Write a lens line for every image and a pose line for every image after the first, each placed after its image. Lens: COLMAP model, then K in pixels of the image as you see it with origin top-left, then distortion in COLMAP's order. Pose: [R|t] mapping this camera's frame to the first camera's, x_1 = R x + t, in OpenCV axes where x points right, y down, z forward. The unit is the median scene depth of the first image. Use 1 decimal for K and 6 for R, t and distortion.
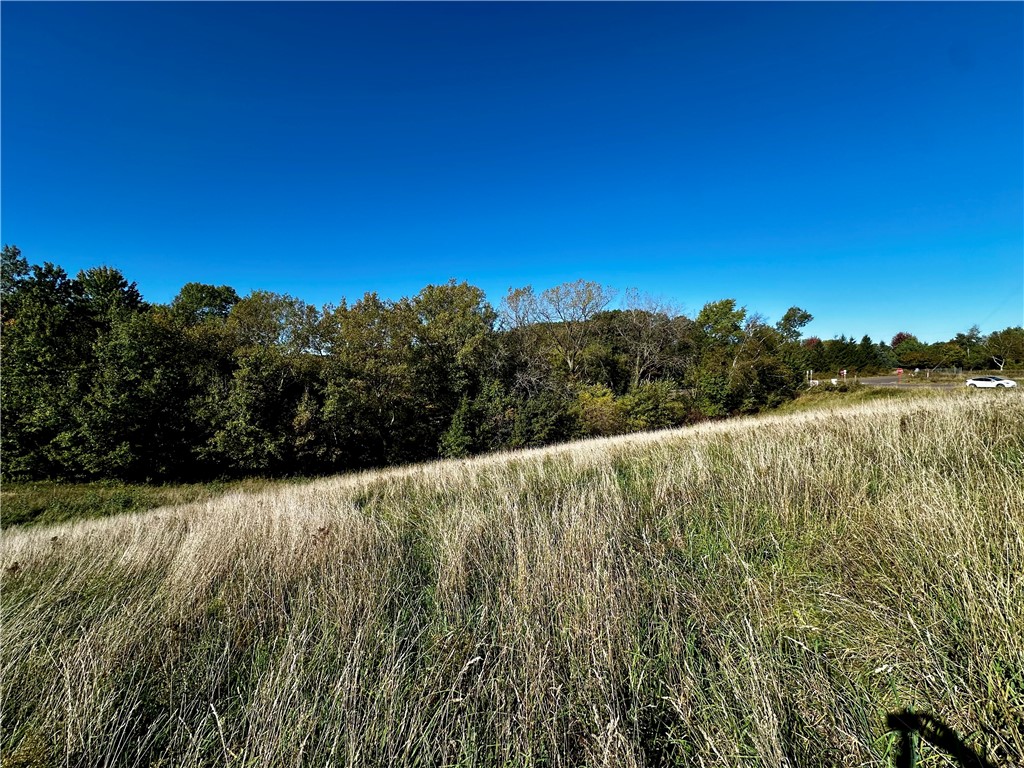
lens RADIAL K [[405.9, 0, 512.7], [0, 405.9, 385.2], [0, 0, 1]] dist [-0.005313, 0.000995]
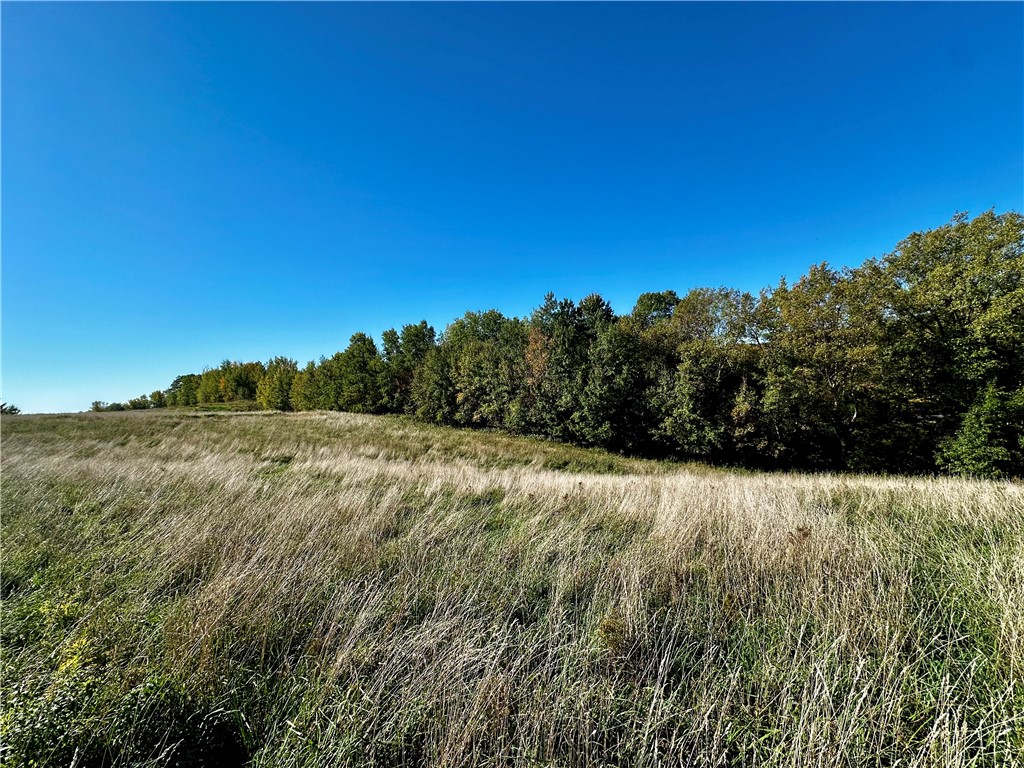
lens RADIAL K [[405.9, 0, 513.5], [0, 405.9, 384.8], [0, 0, 1]] dist [-0.005313, 0.000995]
pose [[0.556239, -0.008287, -0.830981, -0.007425], [0.026232, 0.999627, 0.007591, 0.000194], [0.830608, -0.026021, 0.556249, -0.006380]]
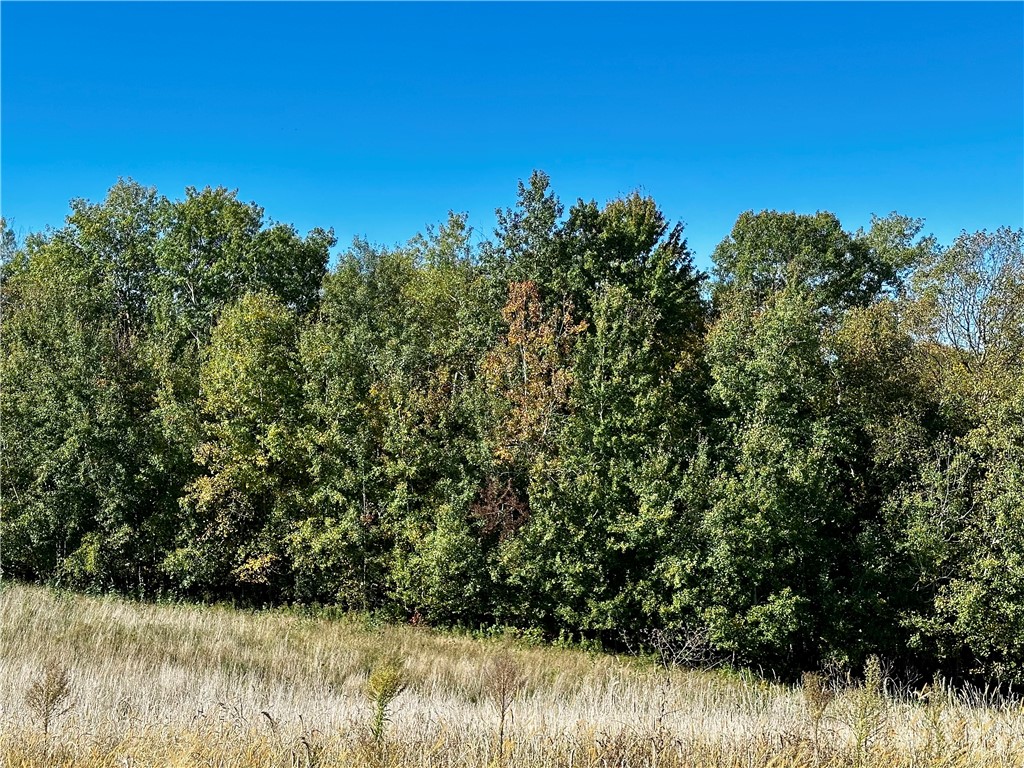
lens RADIAL K [[1408.1, 0, 505.2], [0, 1408.1, 375.6], [0, 0, 1]] dist [0.124949, 0.000000]
pose [[0.853376, -0.000147, -0.521296, -0.331077], [-0.034352, 0.997810, -0.056518, 0.003588], [0.520163, 0.066138, 0.851502, -0.437884]]
